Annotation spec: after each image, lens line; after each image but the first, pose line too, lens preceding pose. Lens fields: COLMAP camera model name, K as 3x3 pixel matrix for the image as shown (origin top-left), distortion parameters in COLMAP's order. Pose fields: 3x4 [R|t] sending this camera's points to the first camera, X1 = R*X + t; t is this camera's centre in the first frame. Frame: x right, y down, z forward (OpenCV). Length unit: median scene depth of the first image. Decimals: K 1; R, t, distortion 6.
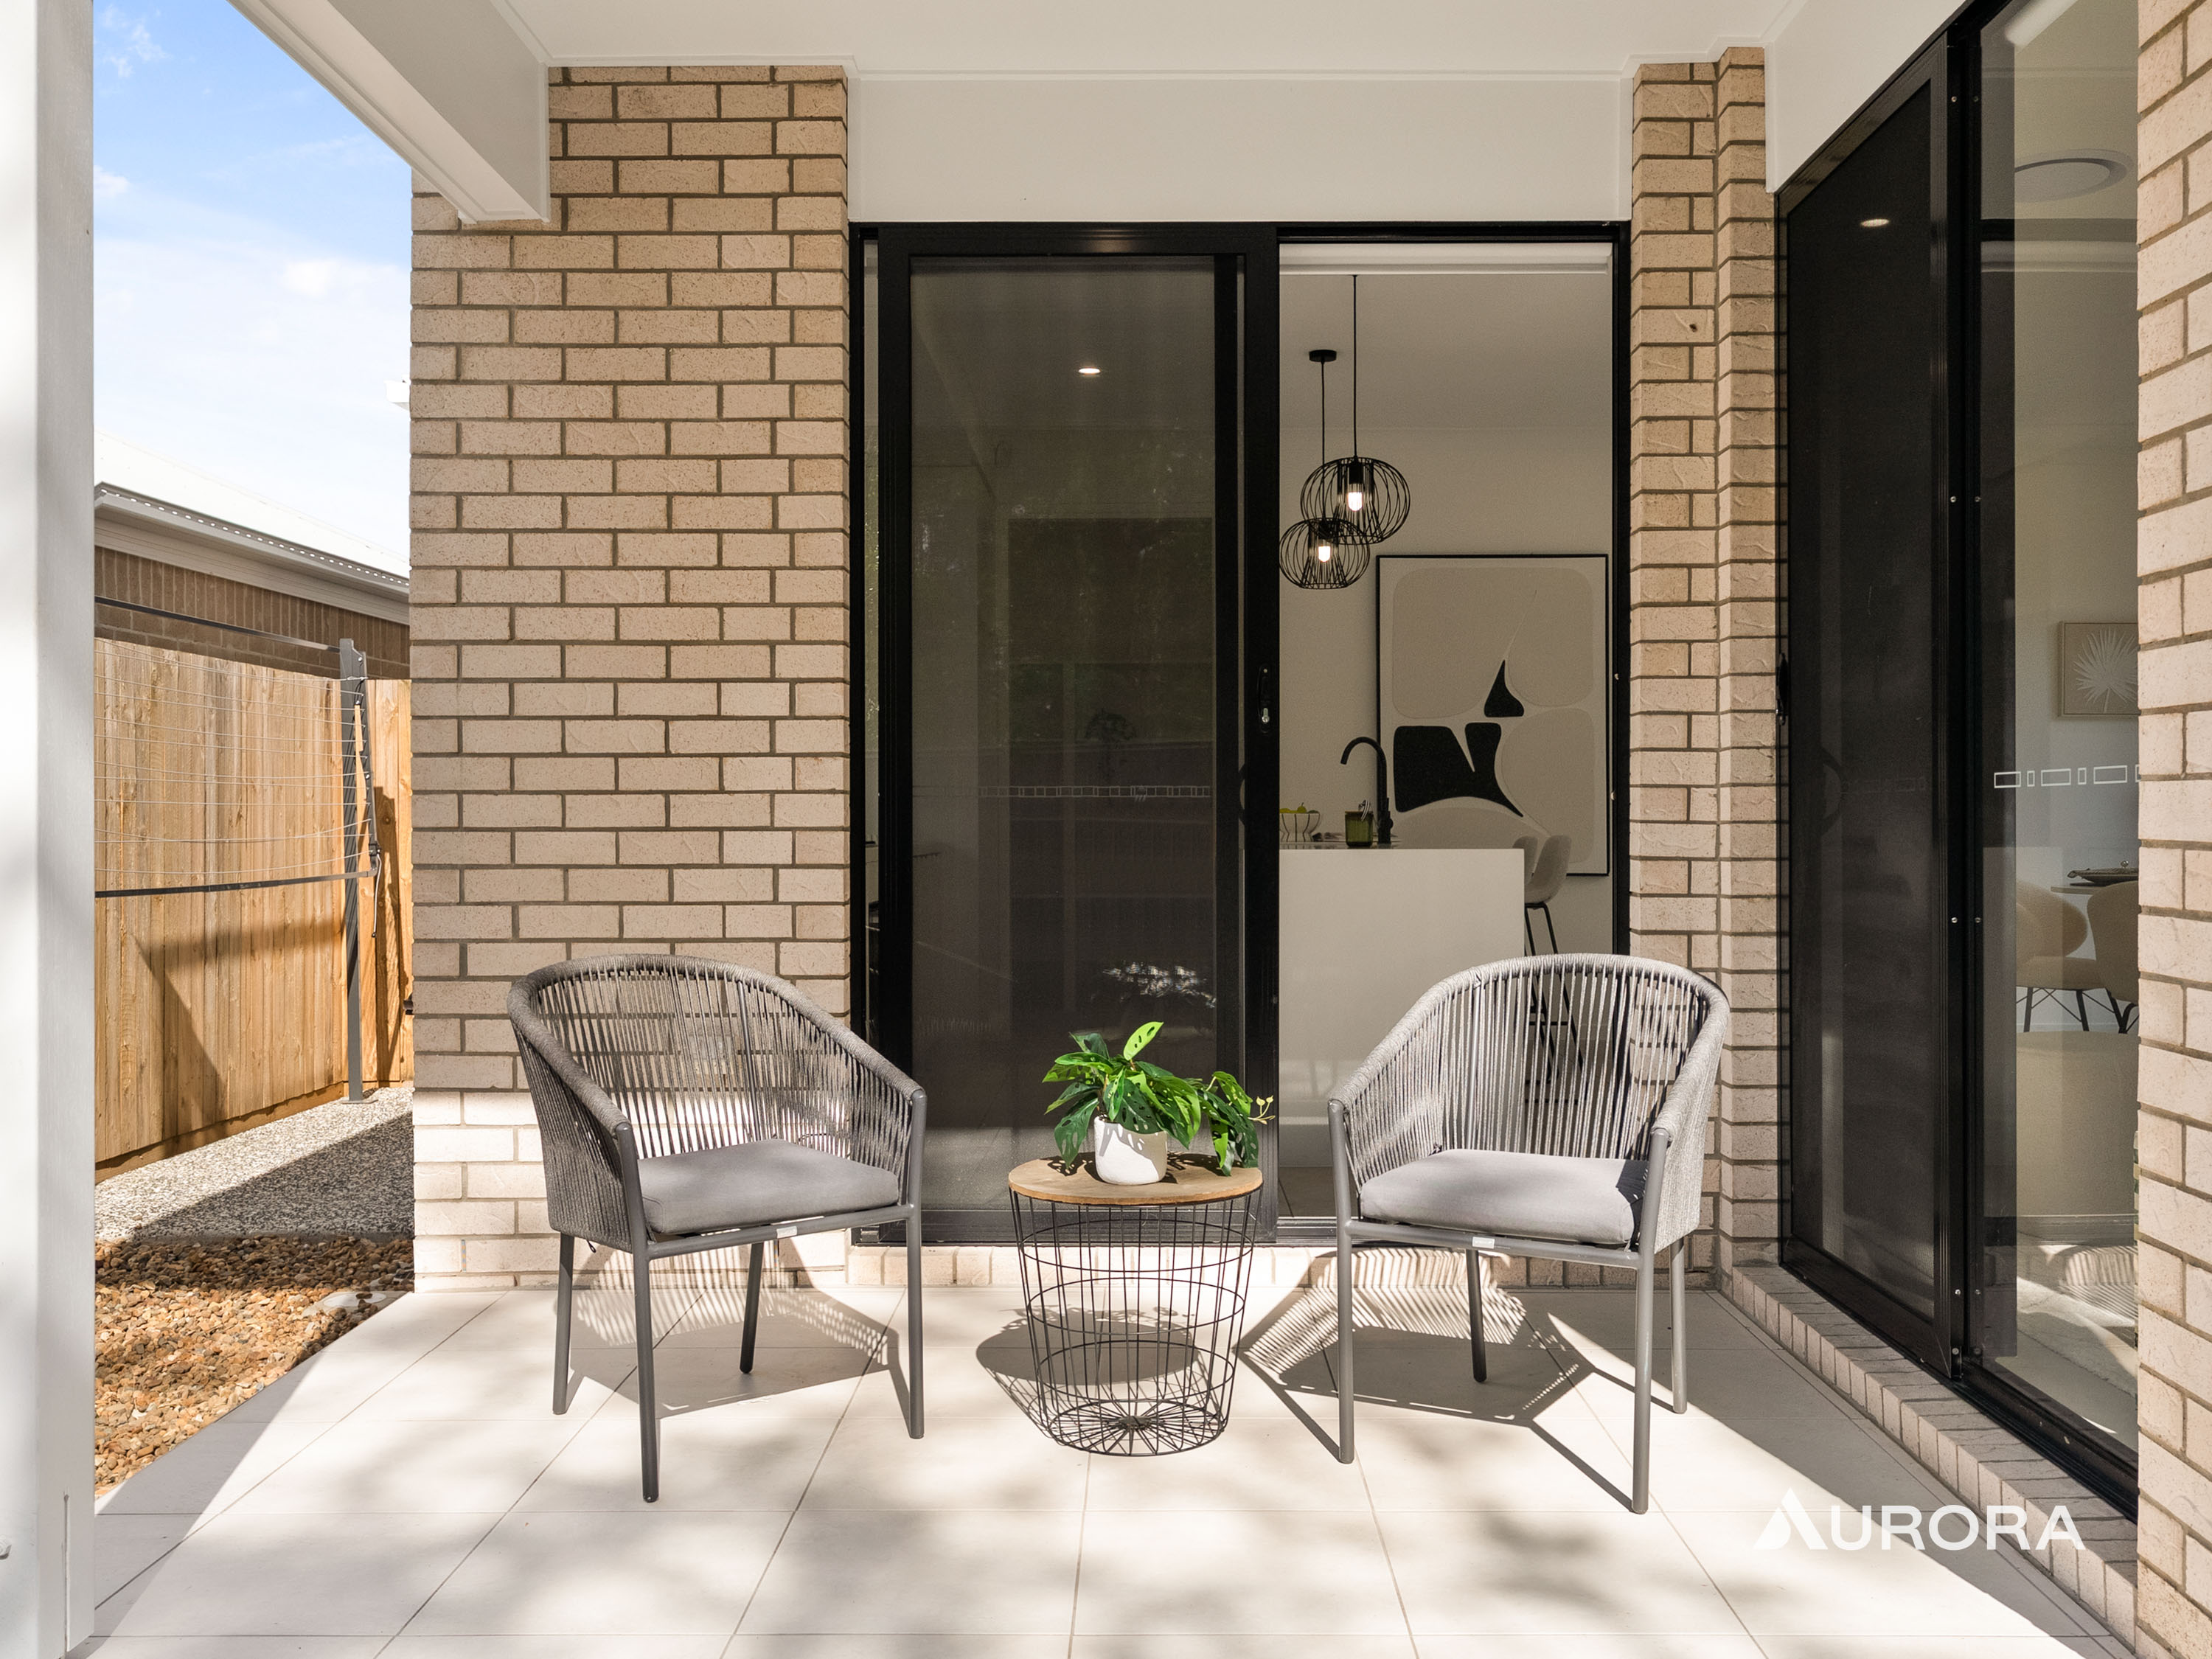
lens RADIAL K [[1917.2, 0, 1191.7], [0, 1917.2, 806.5], [0, 0, 1]] dist [0.007269, 0.000994]
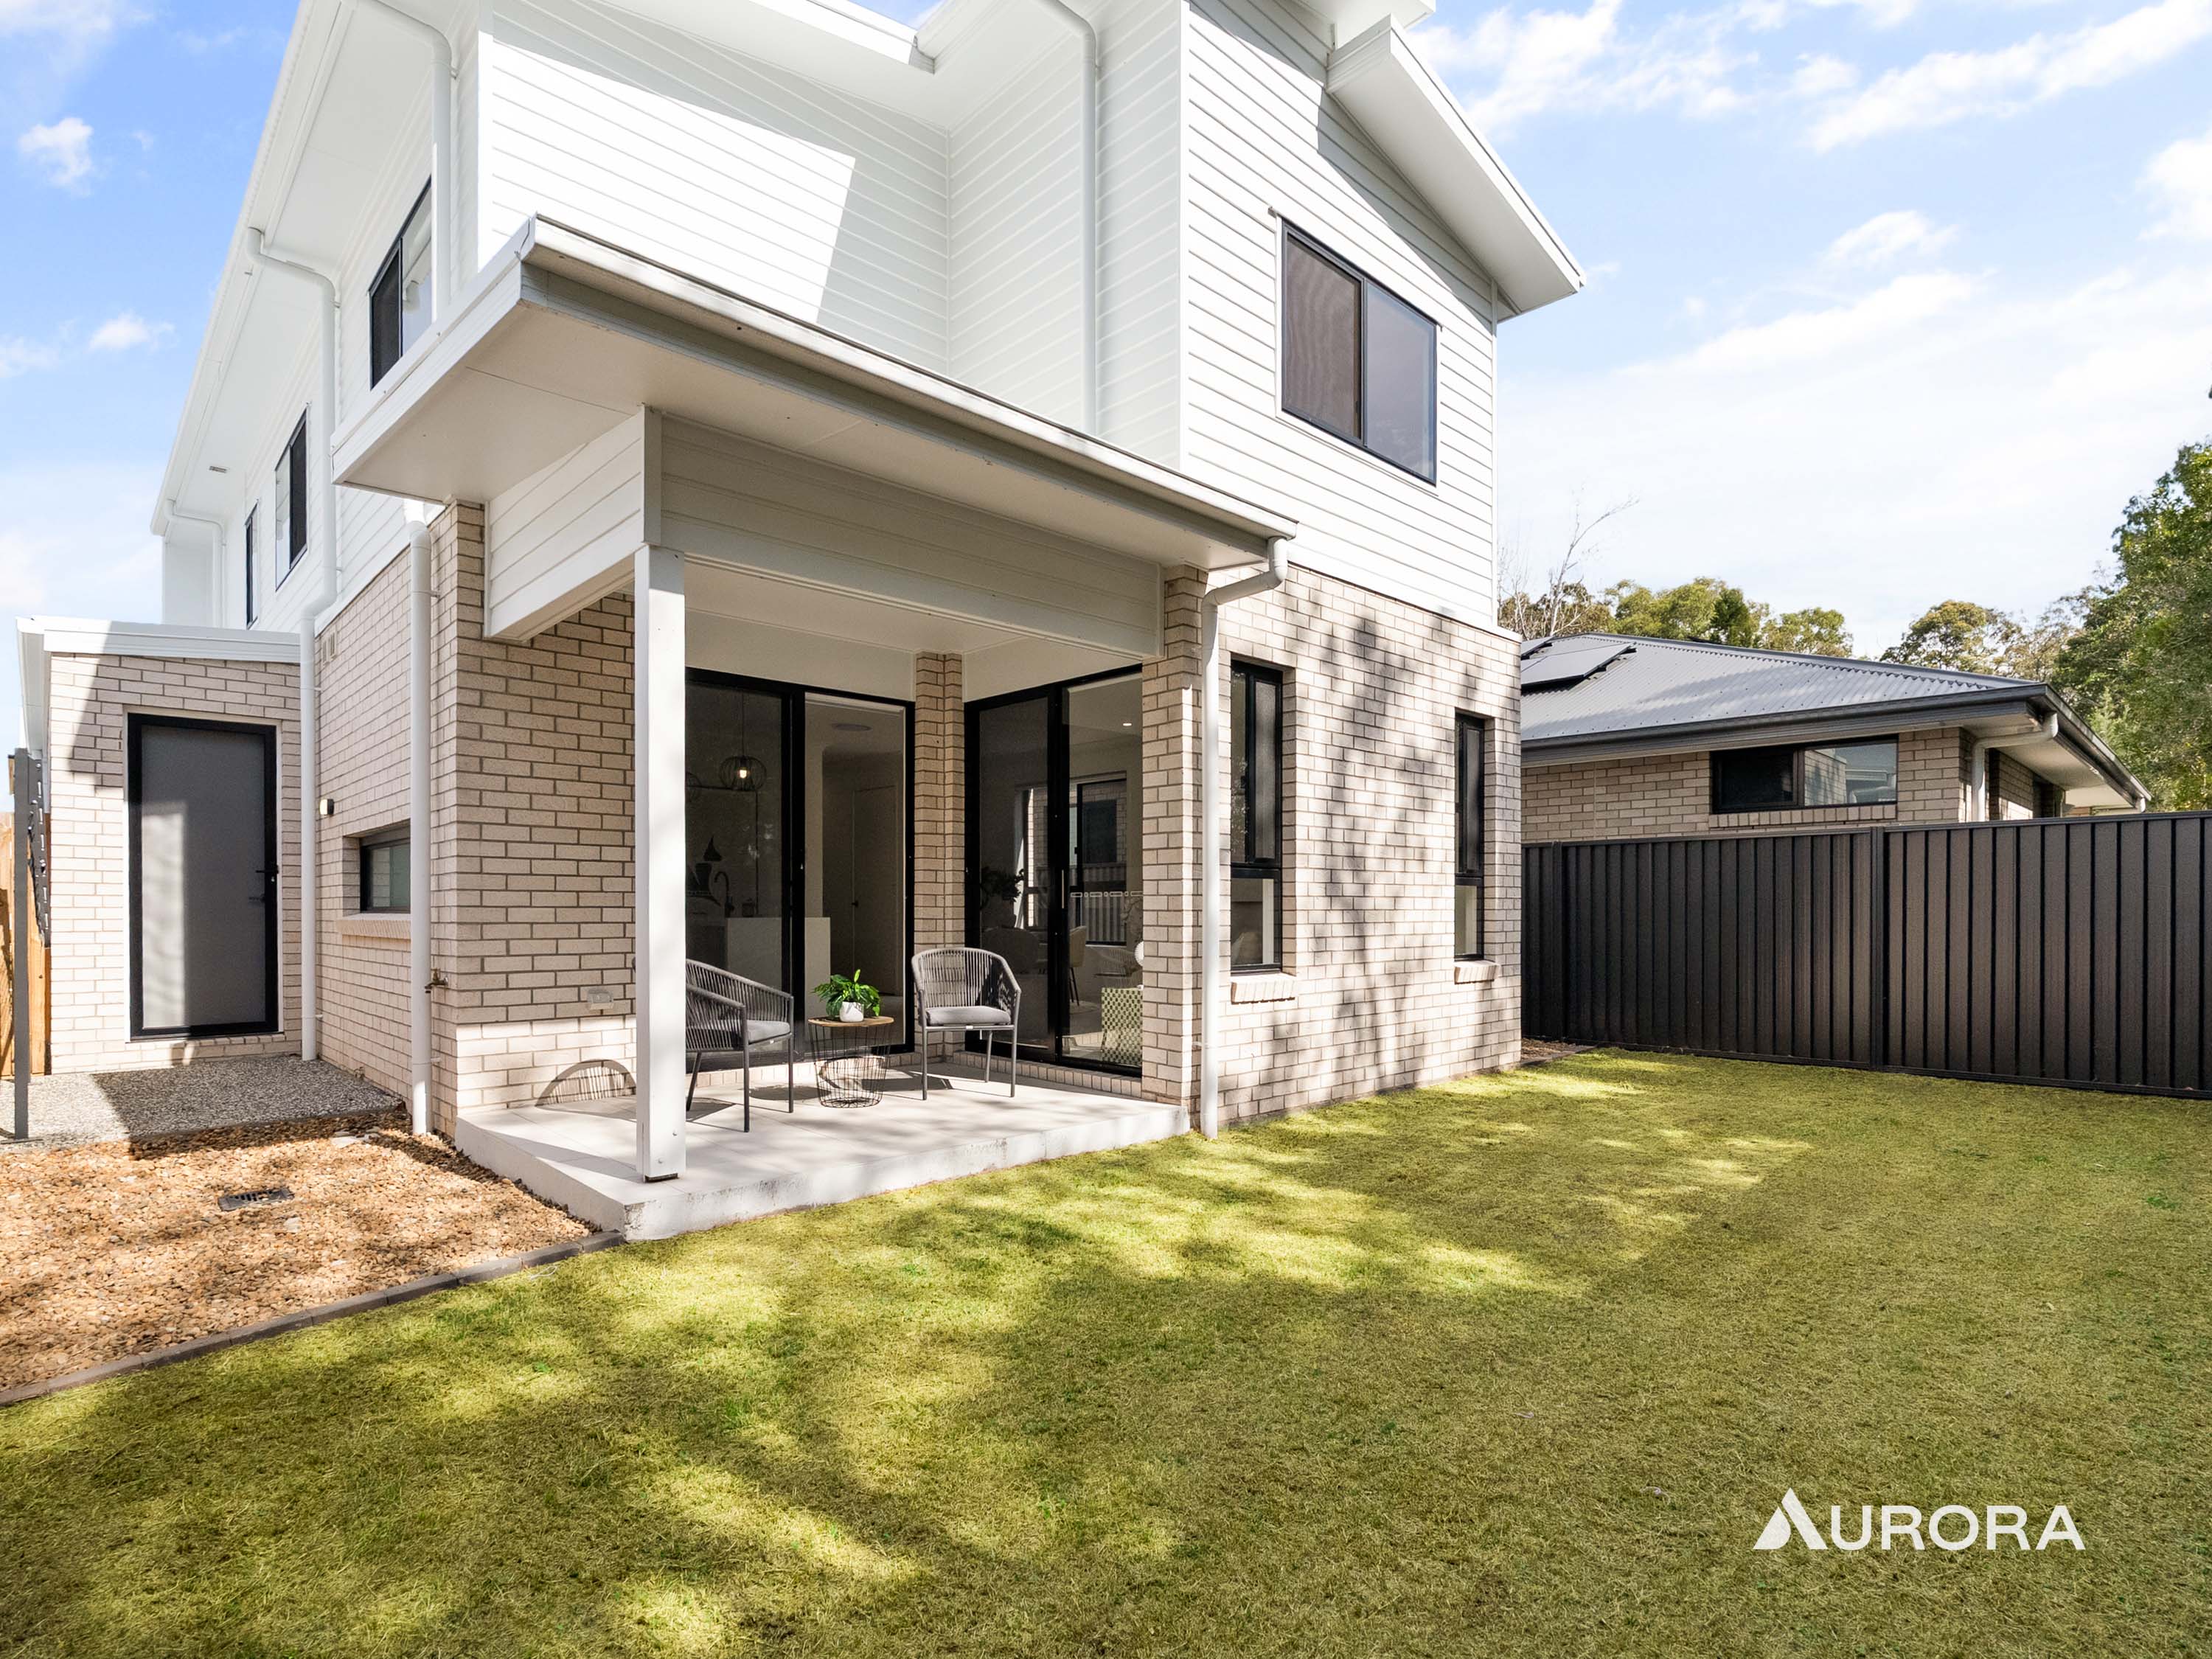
lens RADIAL K [[1095.1, 0, 1136.7], [0, 1095.1, 914.1], [0, 0, 1]] dist [0.001283, -0.001096]
pose [[0.709792, 0.000846, 0.704410, -0.738449], [-0.007974, 0.999945, 0.006834, 0.005694], [-0.704366, -0.010467, 0.709760, -0.448809]]
